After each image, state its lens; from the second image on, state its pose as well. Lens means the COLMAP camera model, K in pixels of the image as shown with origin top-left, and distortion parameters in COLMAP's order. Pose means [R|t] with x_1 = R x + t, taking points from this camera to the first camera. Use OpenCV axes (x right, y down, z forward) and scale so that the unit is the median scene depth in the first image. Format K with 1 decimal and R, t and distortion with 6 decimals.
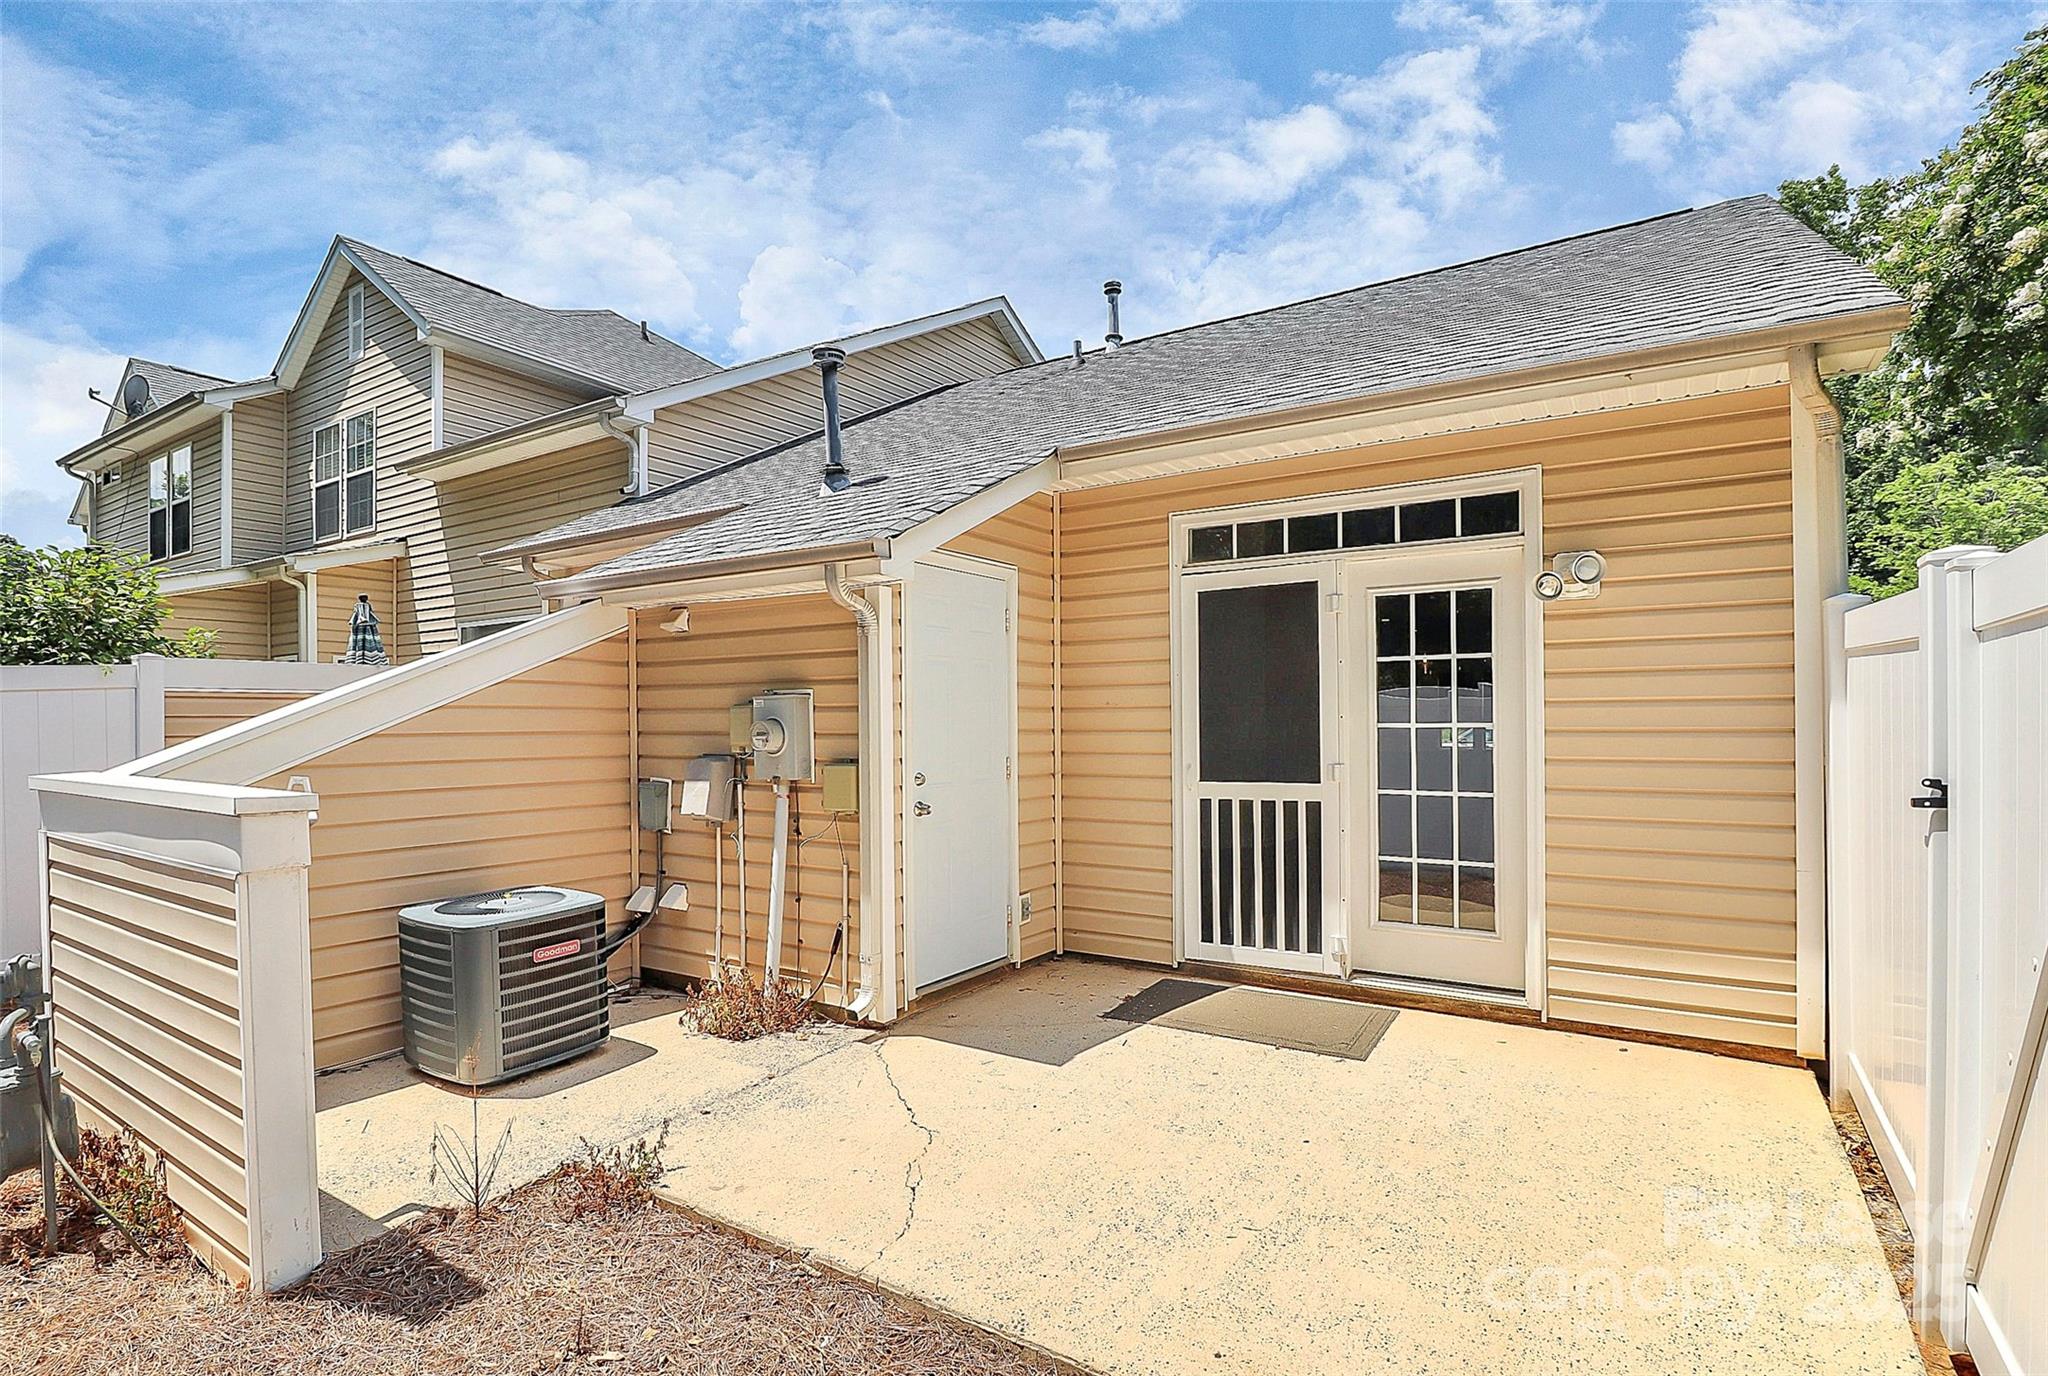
lens RADIAL K [[976.5, 0, 1028.0], [0, 976.5, 710.5], [0, 0, 1]] dist [-0.006122, -0.004116]
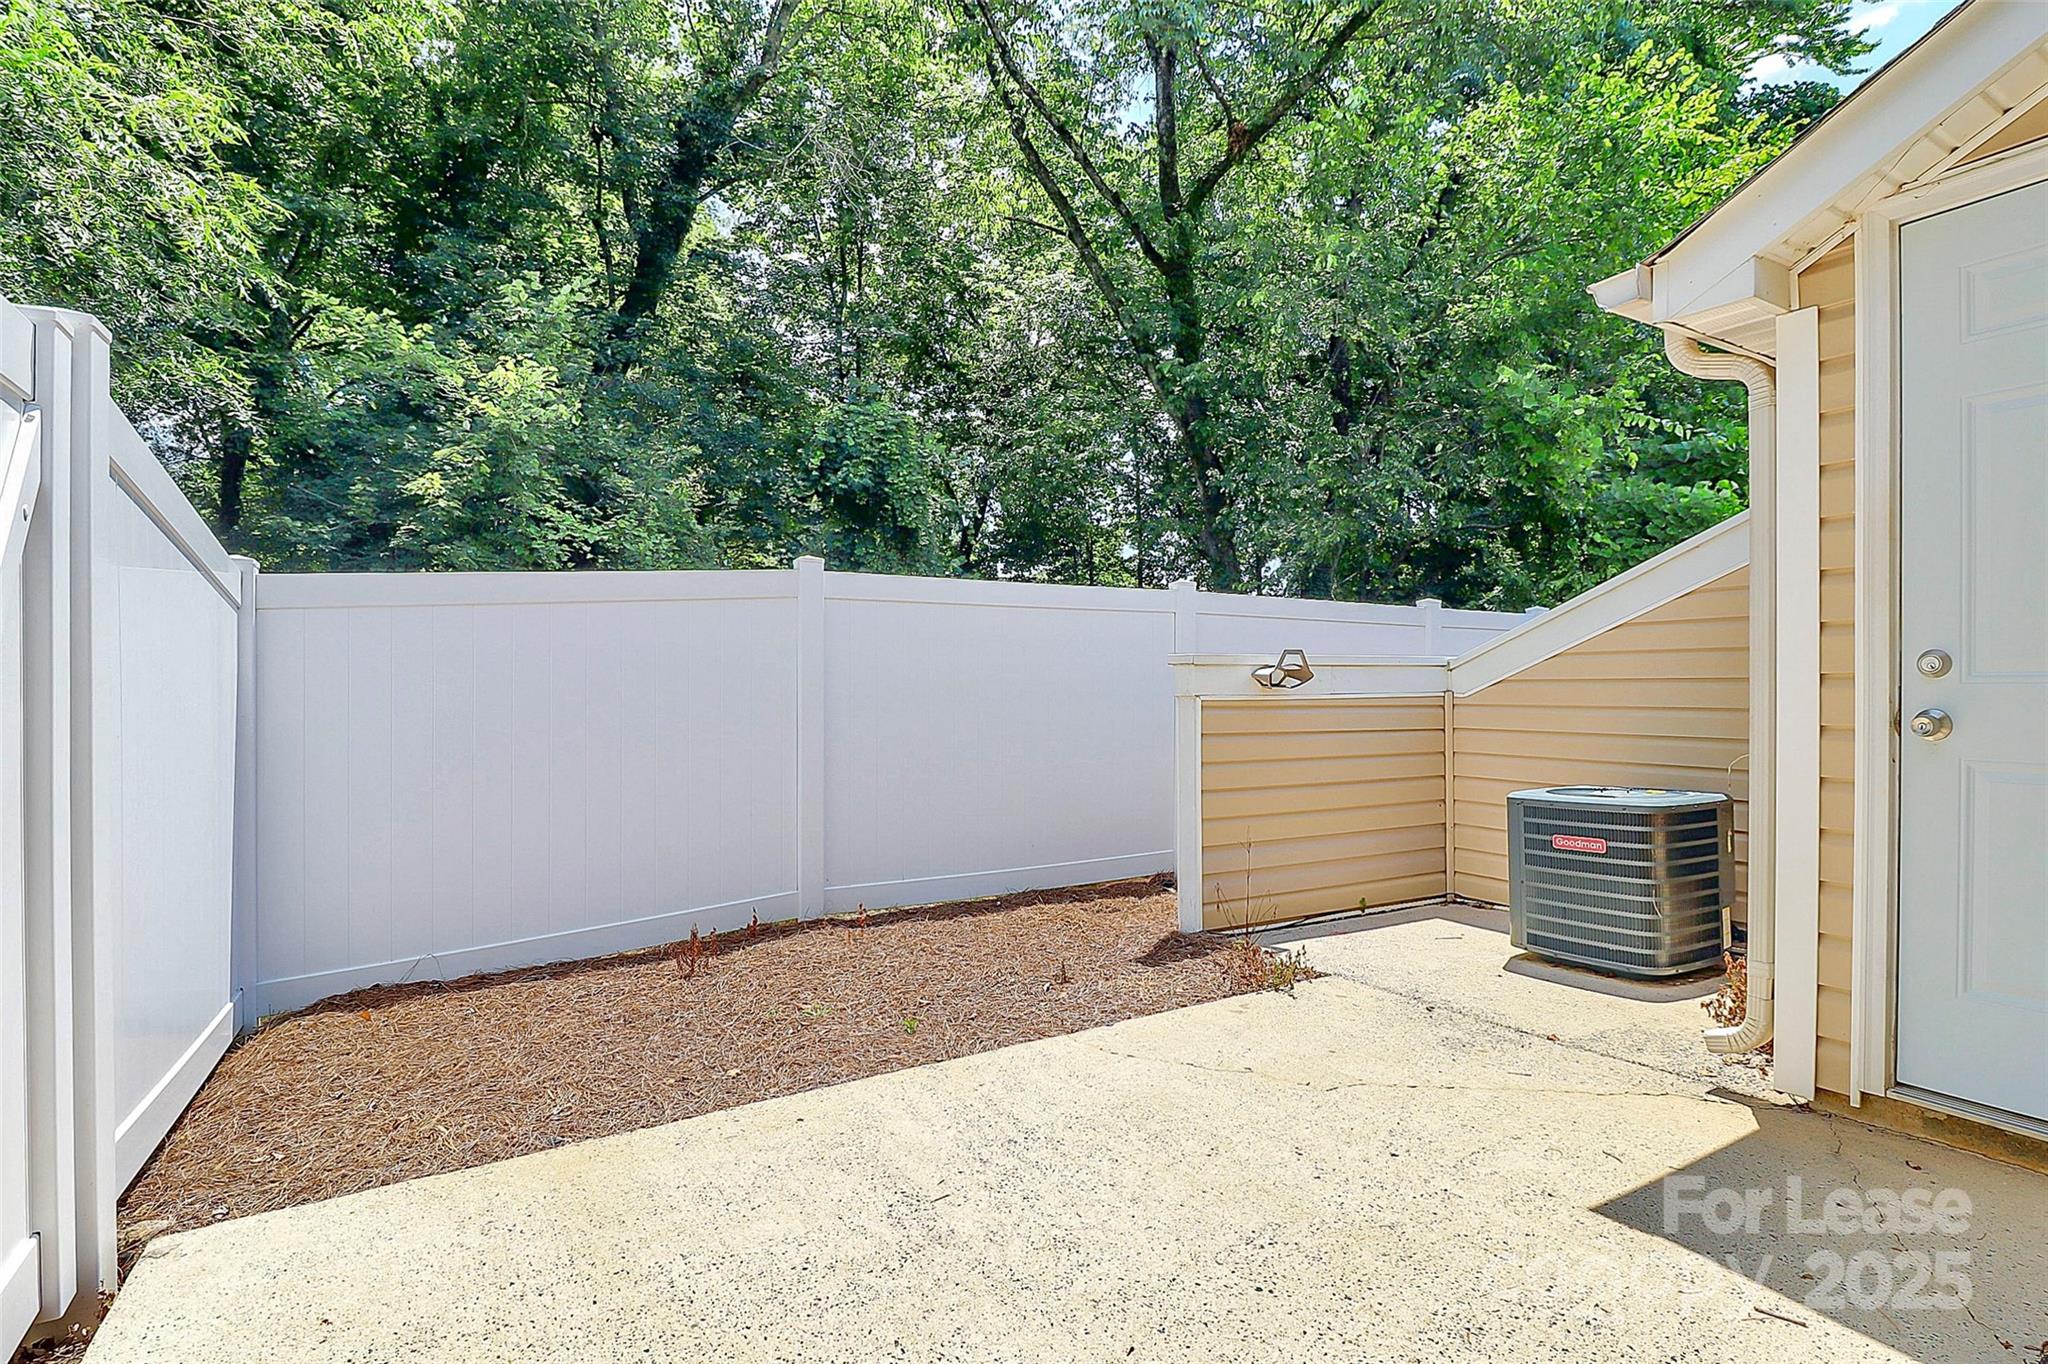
lens RADIAL K [[976.5, 0, 1023.3], [0, 976.5, 684.9], [0, 0, 1]] dist [-0.006122, -0.004116]
pose [[-0.427279, 0.008955, -0.904076, 0.660907], [0.015961, 0.999870, 0.002361, 0.093007], [0.903979, -0.013421, -0.427366, 1.030437]]
